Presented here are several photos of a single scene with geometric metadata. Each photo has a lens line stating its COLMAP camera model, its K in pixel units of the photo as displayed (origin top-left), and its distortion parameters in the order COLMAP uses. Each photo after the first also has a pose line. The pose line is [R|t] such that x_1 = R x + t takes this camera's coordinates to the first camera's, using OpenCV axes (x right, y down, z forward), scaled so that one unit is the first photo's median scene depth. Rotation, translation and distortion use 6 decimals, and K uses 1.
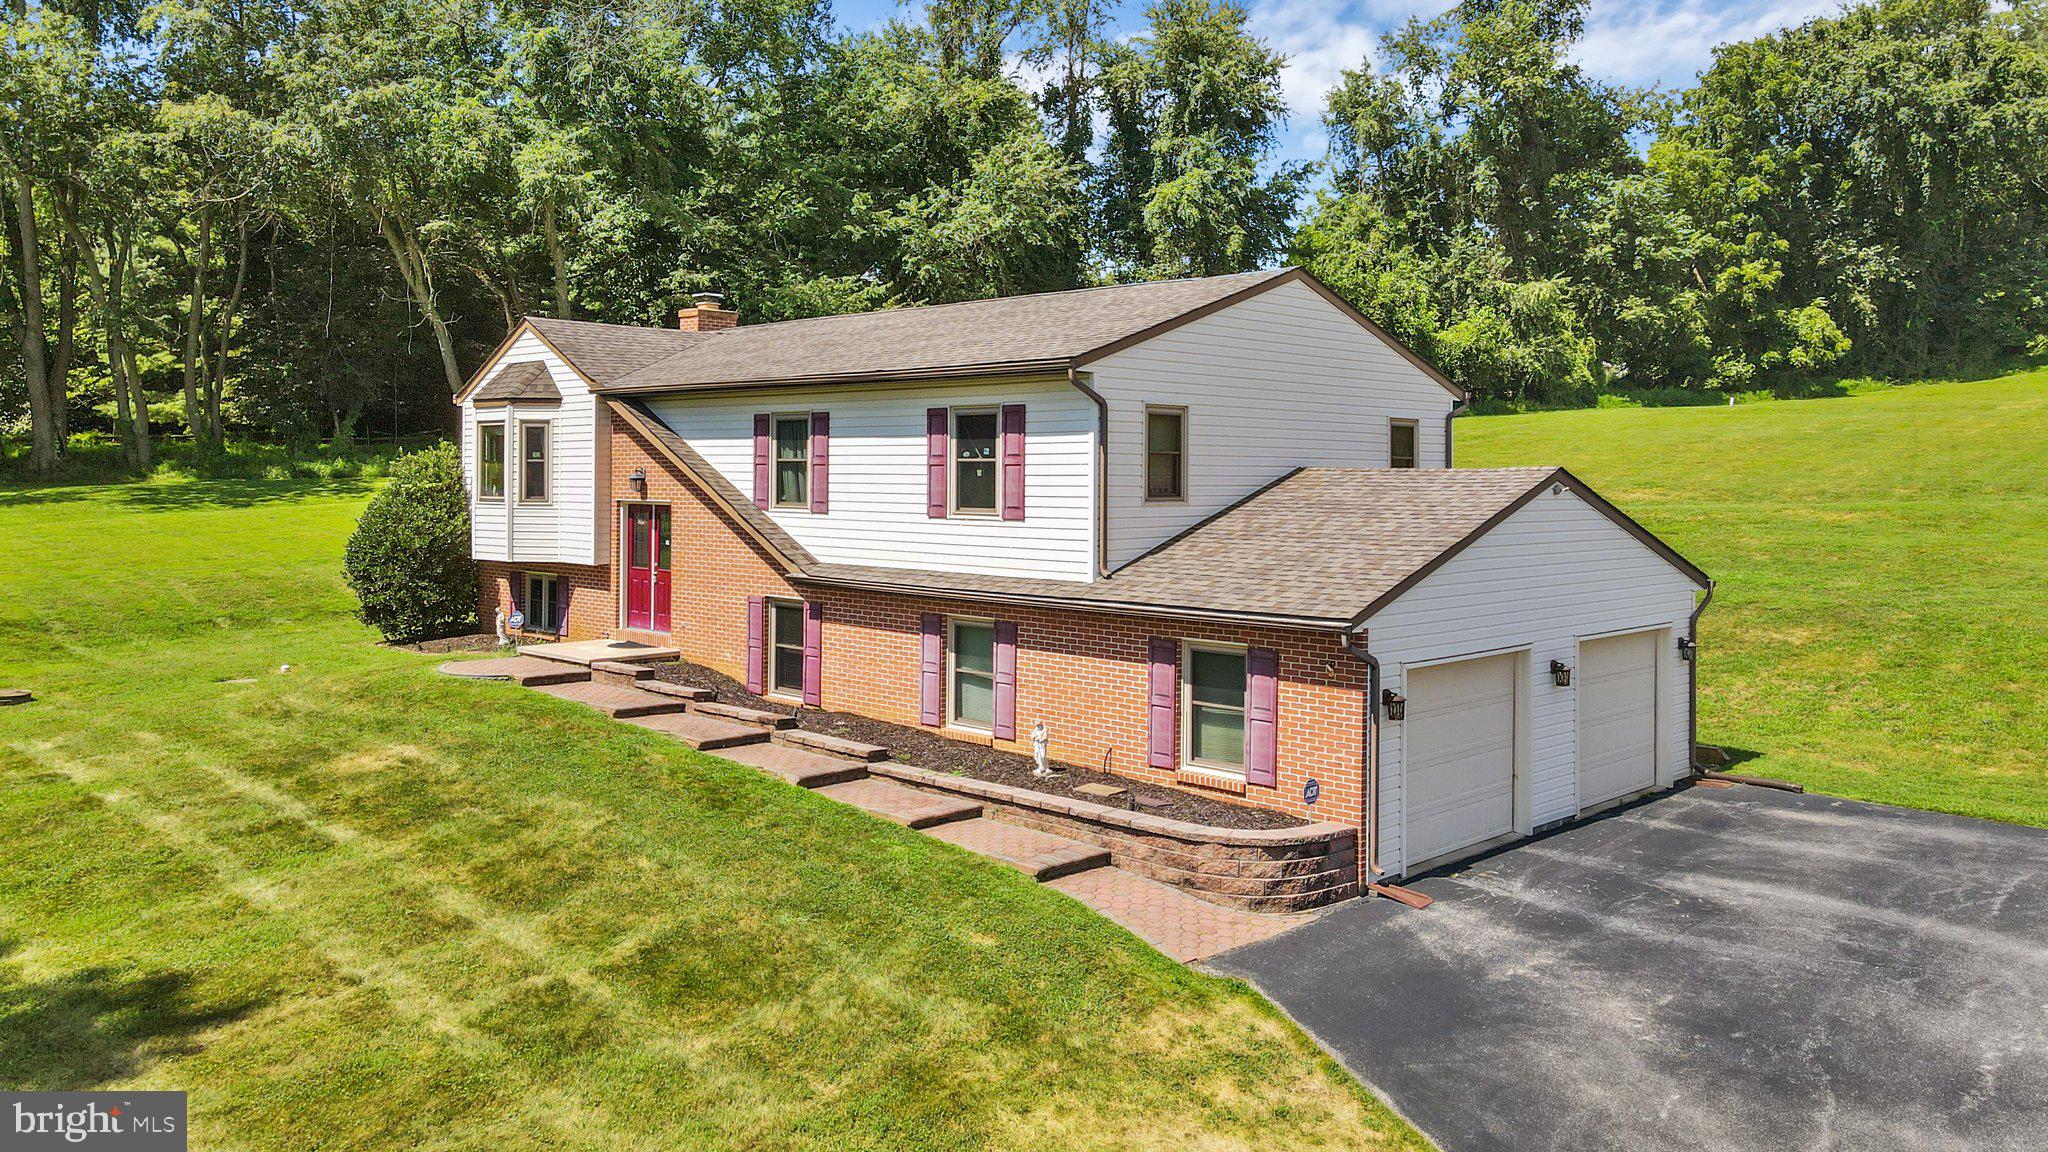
lens RADIAL K [[1520.7, 0, 1025.5], [0, 1520.7, 563.1], [0, 0, 1]] dist [0.001667, 0.000645]
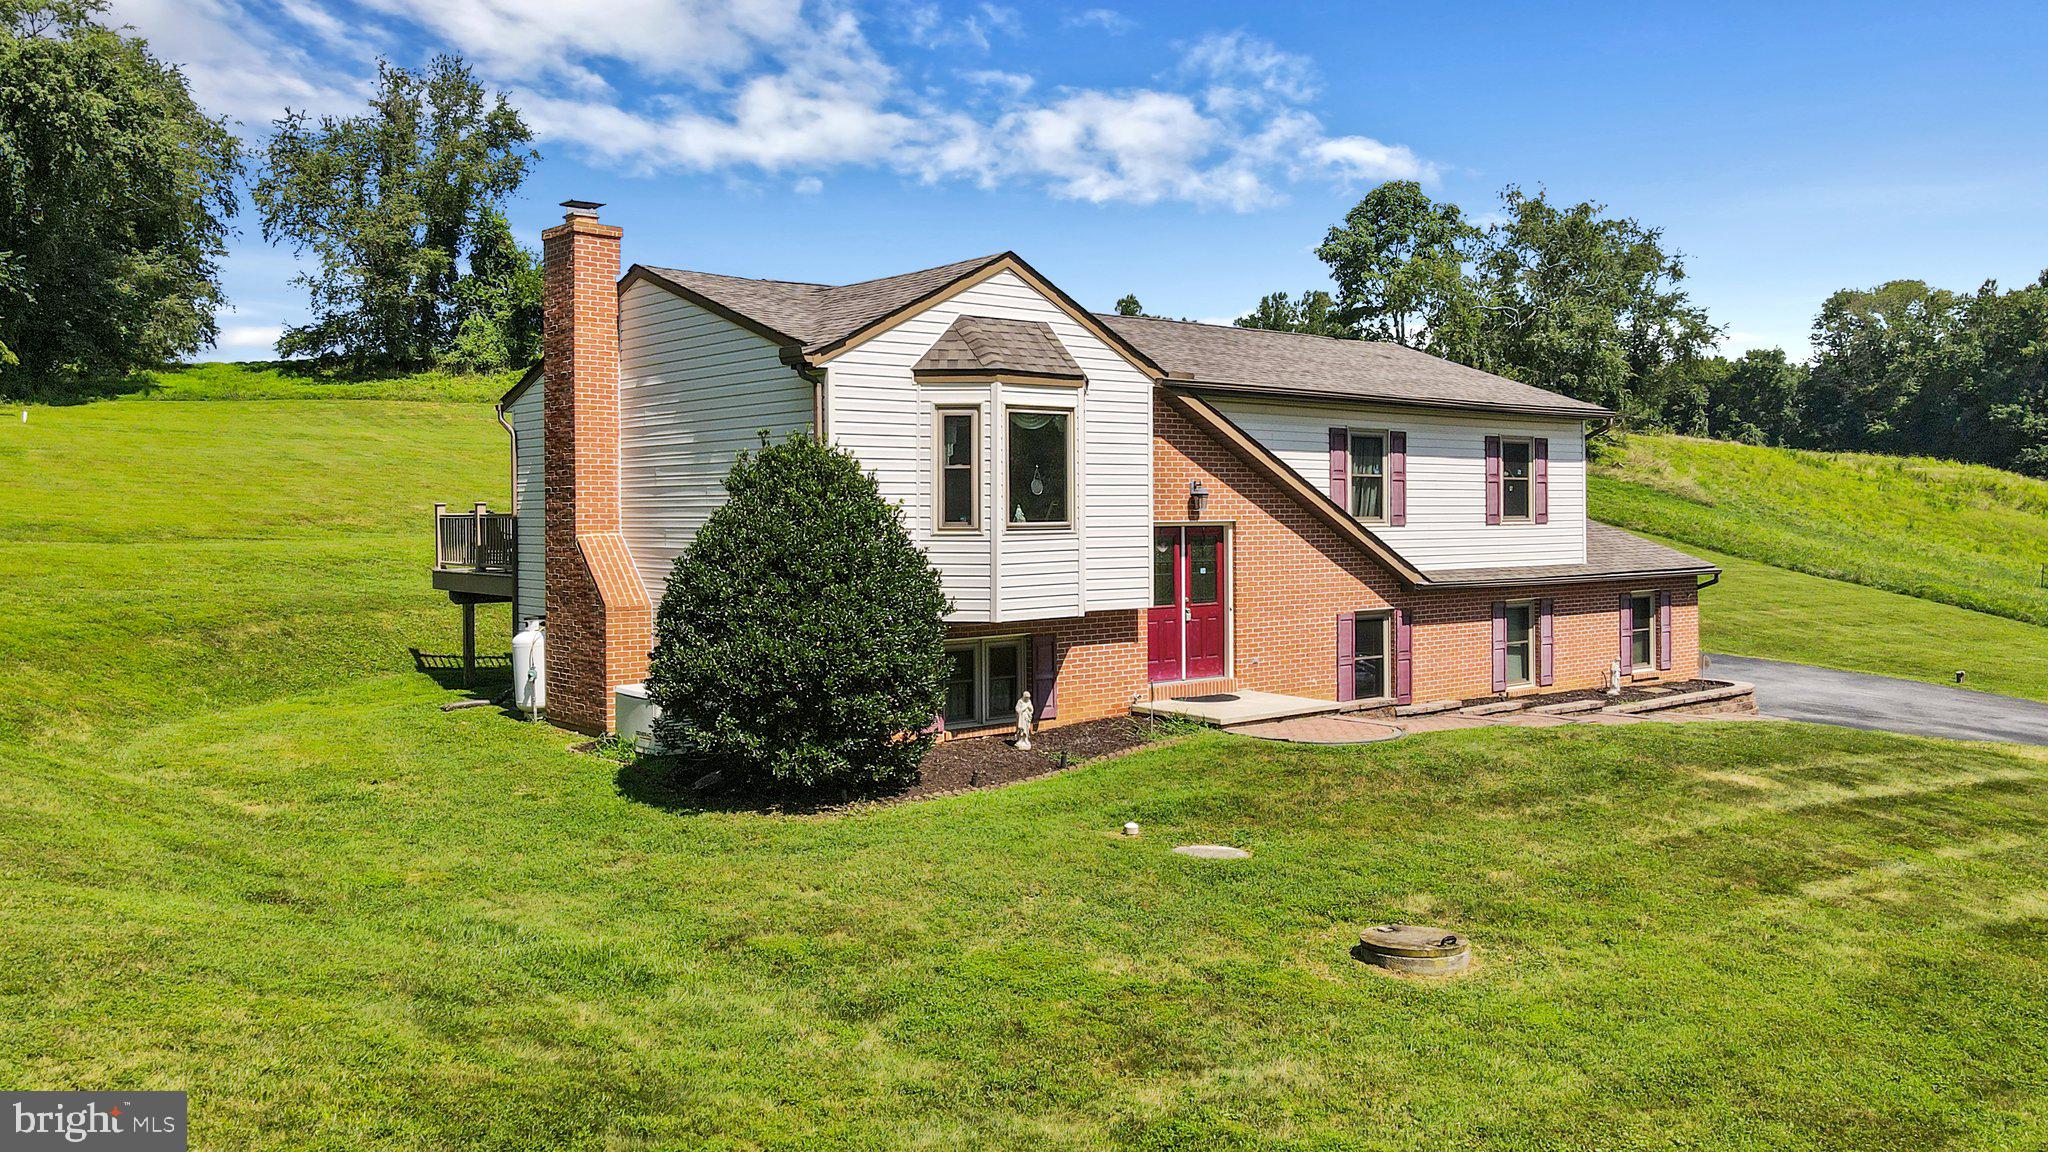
lens RADIAL K [[1520.7, 0, 1026.5], [0, 1520.7, 583.0], [0, 0, 1]] dist [0.001667, 0.000645]
pose [[0.102525, -0.070802, 0.992207, -1.235437], [0.048679, 0.996626, 0.066088, -0.076863], [-0.993539, 0.041524, 0.105626, 1.158317]]
